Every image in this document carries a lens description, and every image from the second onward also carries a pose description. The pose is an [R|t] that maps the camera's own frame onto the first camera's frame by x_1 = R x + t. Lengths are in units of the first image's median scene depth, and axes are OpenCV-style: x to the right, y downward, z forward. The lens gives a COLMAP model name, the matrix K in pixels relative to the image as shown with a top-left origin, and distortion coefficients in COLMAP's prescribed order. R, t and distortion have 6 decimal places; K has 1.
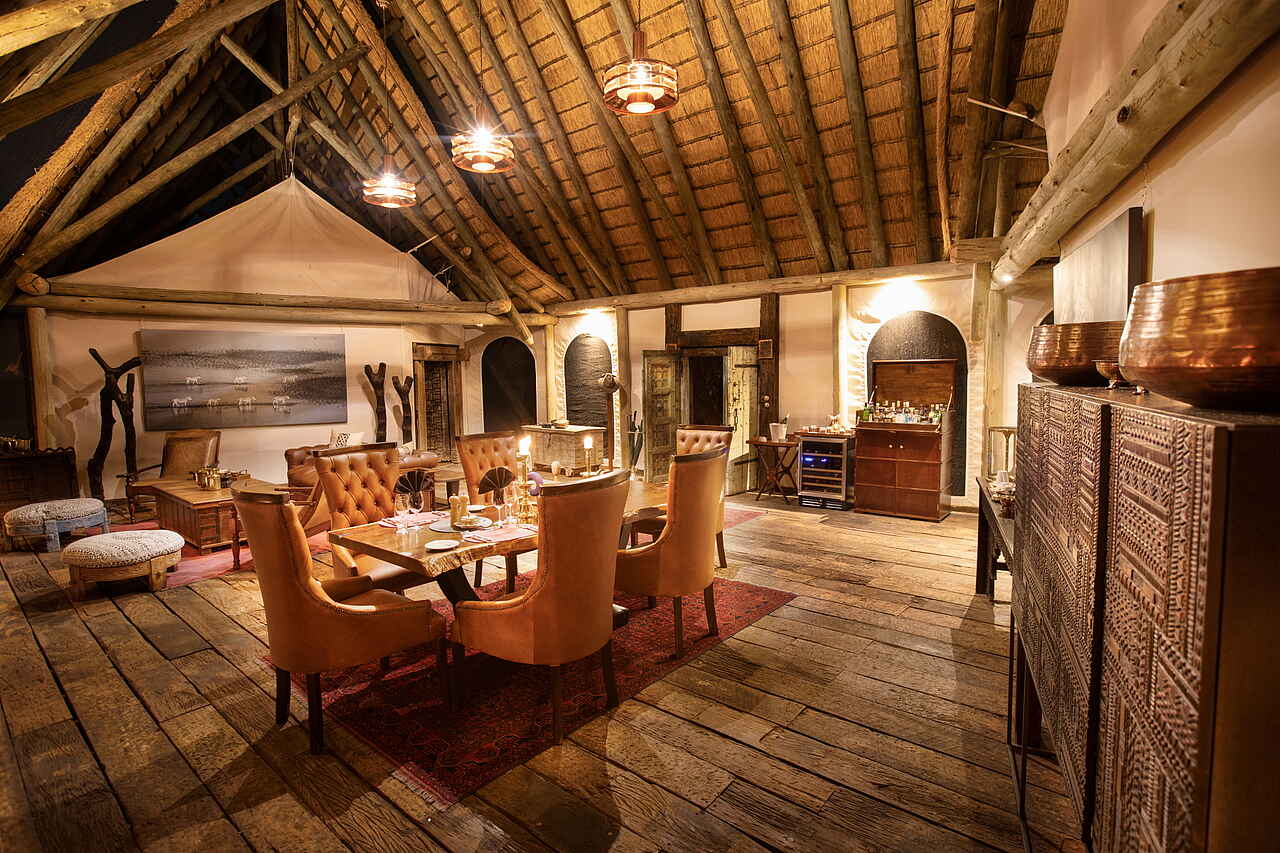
lens RADIAL K [[626.9, 0, 656.6], [0, 626.9, 435.2], [0, 0, 1]] dist [-0.032290, 0.009583]
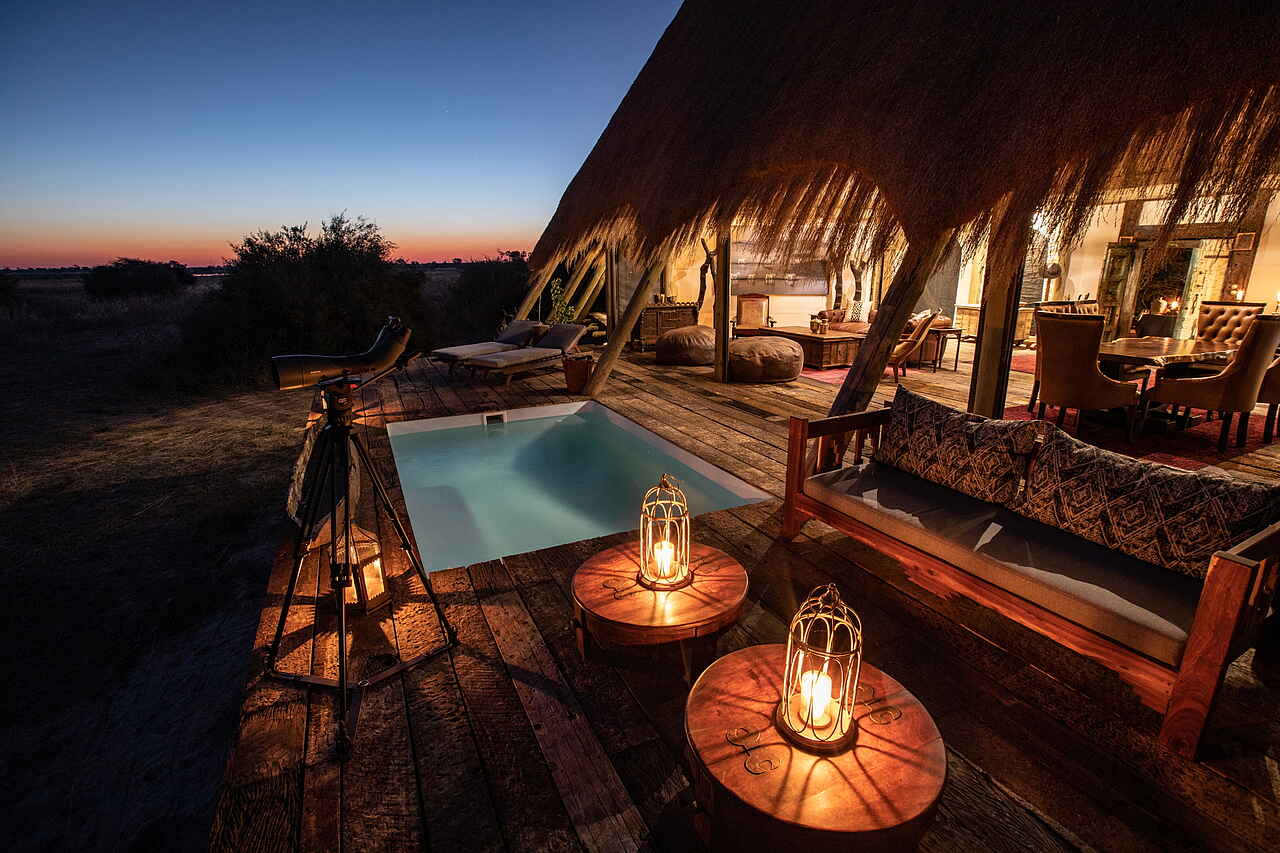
lens RADIAL K [[598.4, 0, 644.1], [0, 598.4, 427.5], [0, 0, 1]] dist [-0.046561, 0.015248]
pose [[0.915935, 0.114518, -0.384641, -0.372562], [-0.047248, 0.982528, 0.180015, 0.054908], [0.398535, -0.146708, 0.905343, -0.417742]]
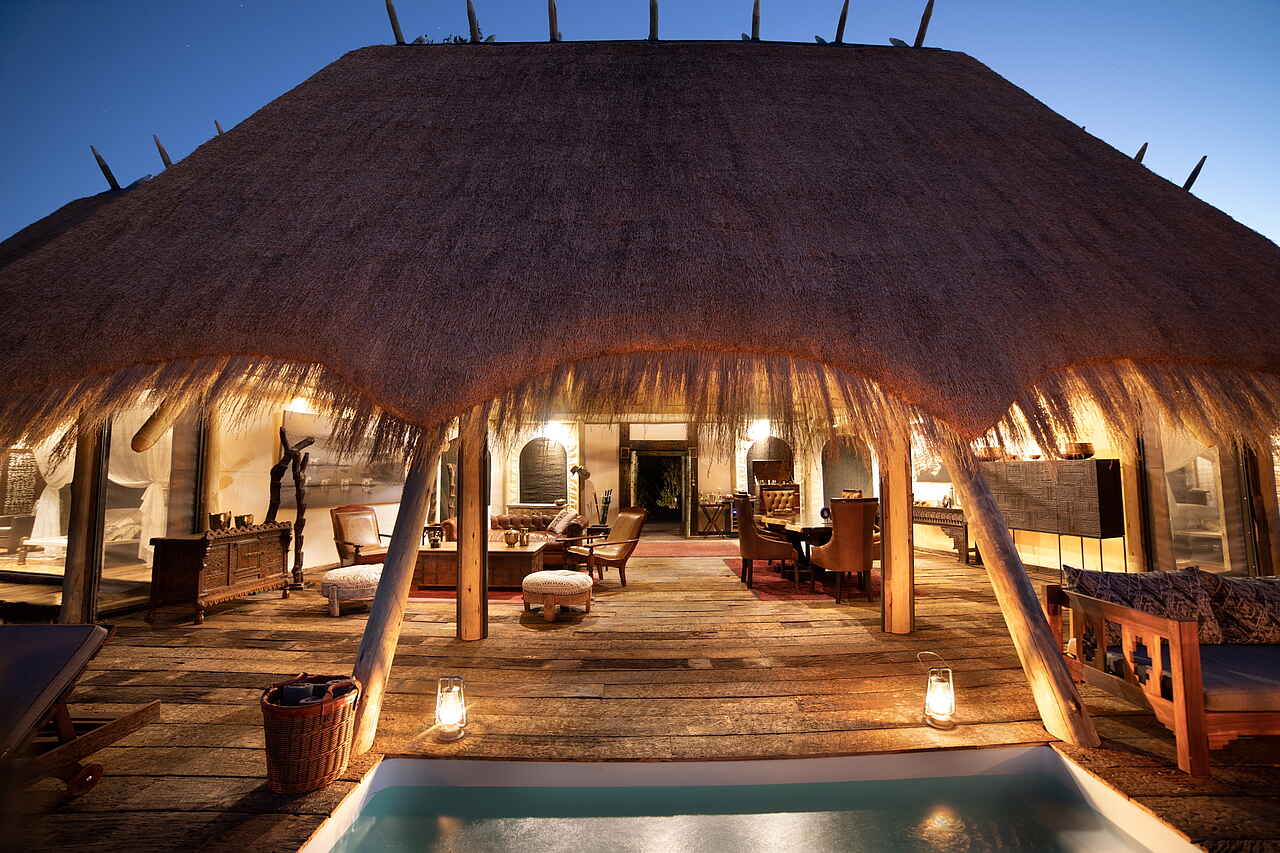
lens RADIAL K [[525.0, 0, 642.0], [0, 525.0, 423.0], [0, 0, 1]] dist [-0.014329, 0.000274]
pose [[0.756692, 0.074634, 0.649497, -0.896134], [0.057708, 0.981960, -0.180070, 0.037927], [-0.651219, 0.173739, 0.738734, -0.018356]]
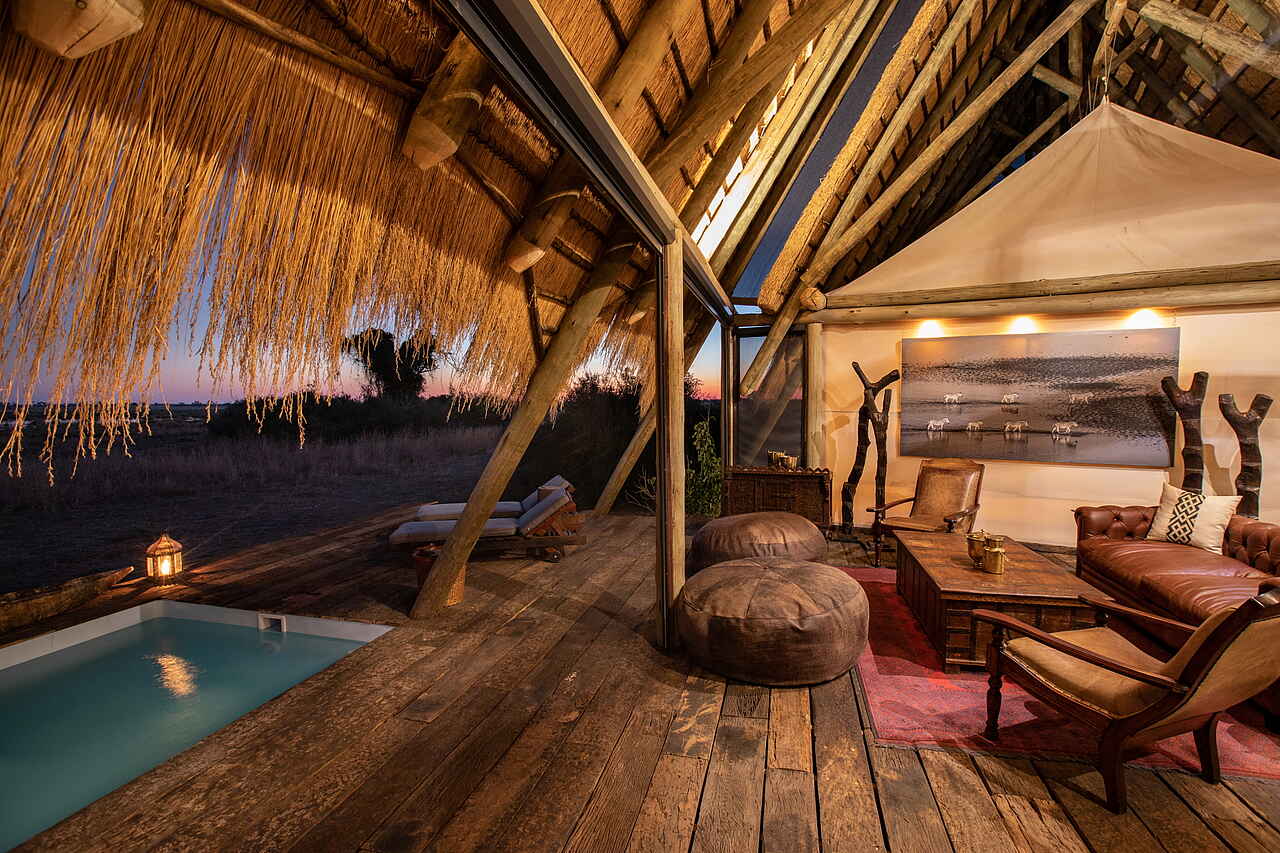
lens RADIAL K [[598.4, 0, 638.7], [0, 598.4, 407.6], [0, 0, 1]] dist [-0.046561, 0.015248]
pose [[0.432566, 0.019005, -0.901402, -0.228833], [-0.094242, 0.995254, -0.024242, -0.019003], [0.896663, 0.095437, 0.432305, 0.294743]]
